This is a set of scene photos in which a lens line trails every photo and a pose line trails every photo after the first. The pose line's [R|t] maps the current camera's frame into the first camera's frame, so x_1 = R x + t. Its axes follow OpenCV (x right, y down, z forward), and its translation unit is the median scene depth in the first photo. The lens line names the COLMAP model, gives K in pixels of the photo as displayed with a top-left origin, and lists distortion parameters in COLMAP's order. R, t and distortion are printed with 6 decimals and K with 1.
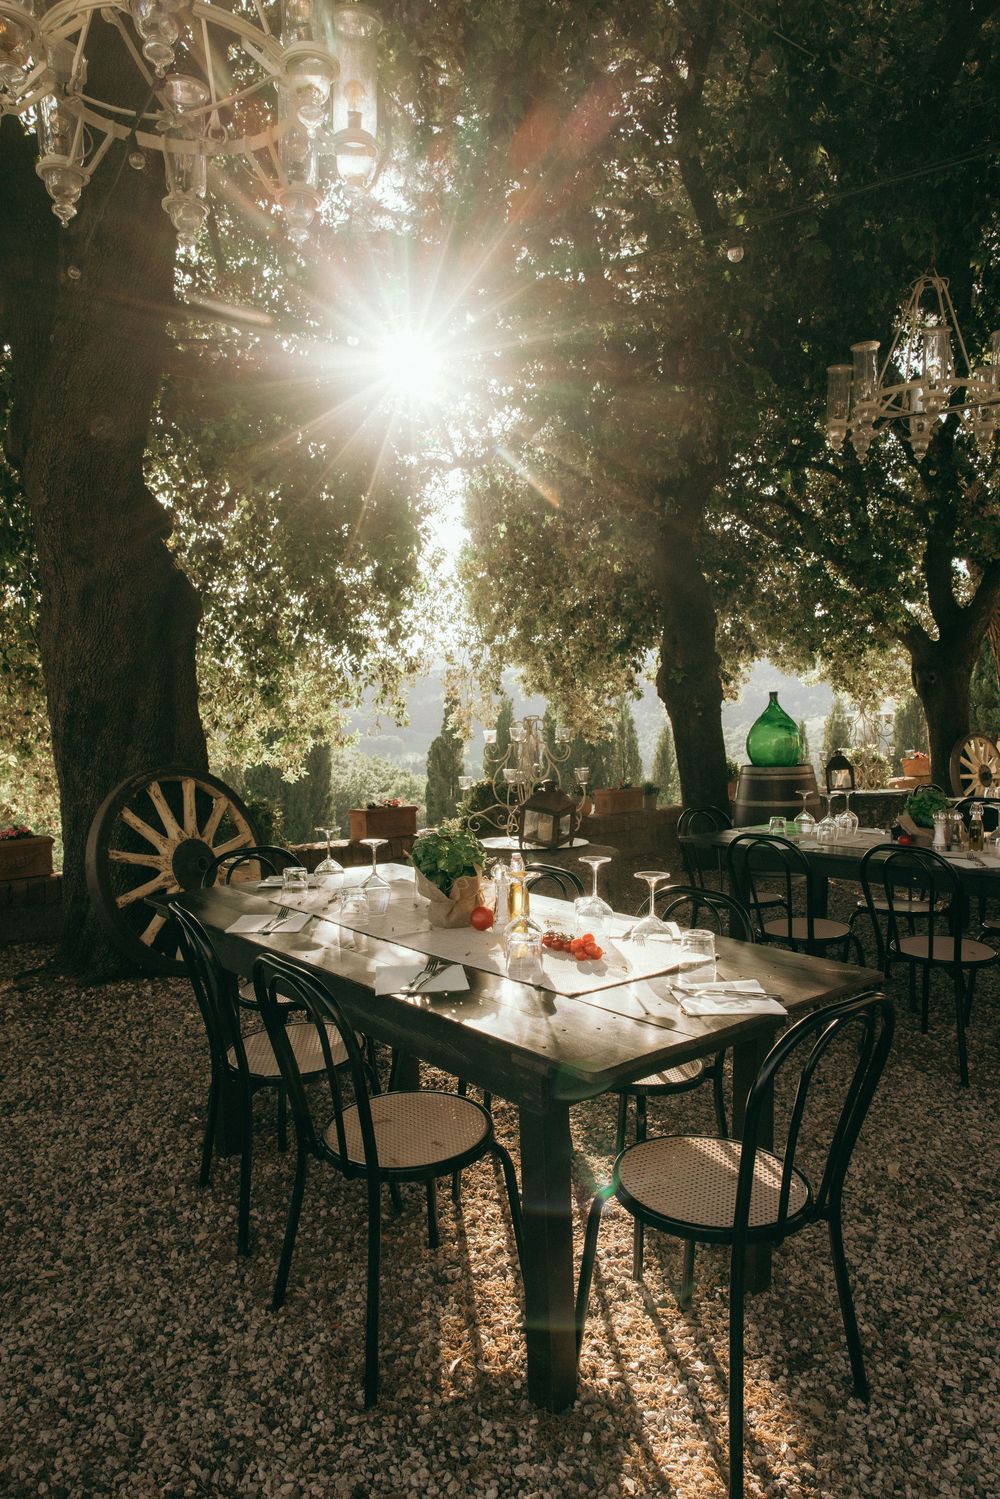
lens RADIAL K [[1010.4, 0, 504.7], [0, 1010.4, 752.5], [0, 0, 1]] dist [0.013846, 0.007476]
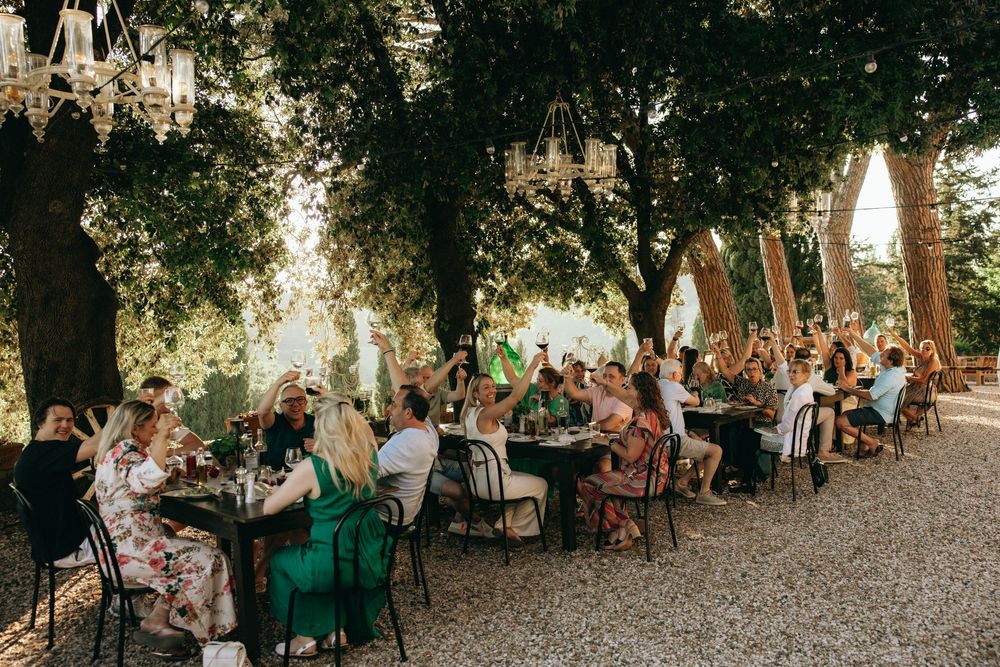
lens RADIAL K [[858.0, 0, 500.0], [0, 858.0, 334.9], [0, 0, 1]] dist [0.010452, 0.007447]
pose [[0.994481, -0.018252, 0.103316, 0.100648], [0.021096, 0.999426, -0.026496, -0.021636], [-0.102773, 0.028530, 0.994296, -0.267051]]
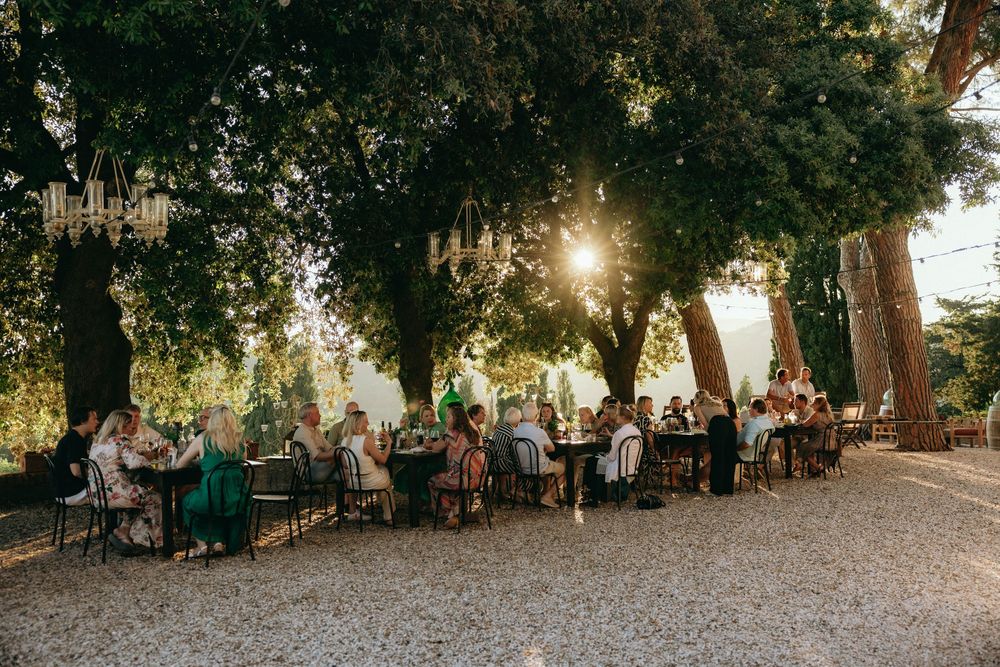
lens RADIAL K [[991.7, 0, 499.2], [0, 991.7, 330.5], [0, 0, 1]] dist [0.036736, 0.000000]
pose [[0.999642, 0.000649, -0.026755, 0.345038], [-0.003191, 0.995464, -0.095082, 0.016780], [0.026572, 0.095133, 0.995110, -0.721855]]
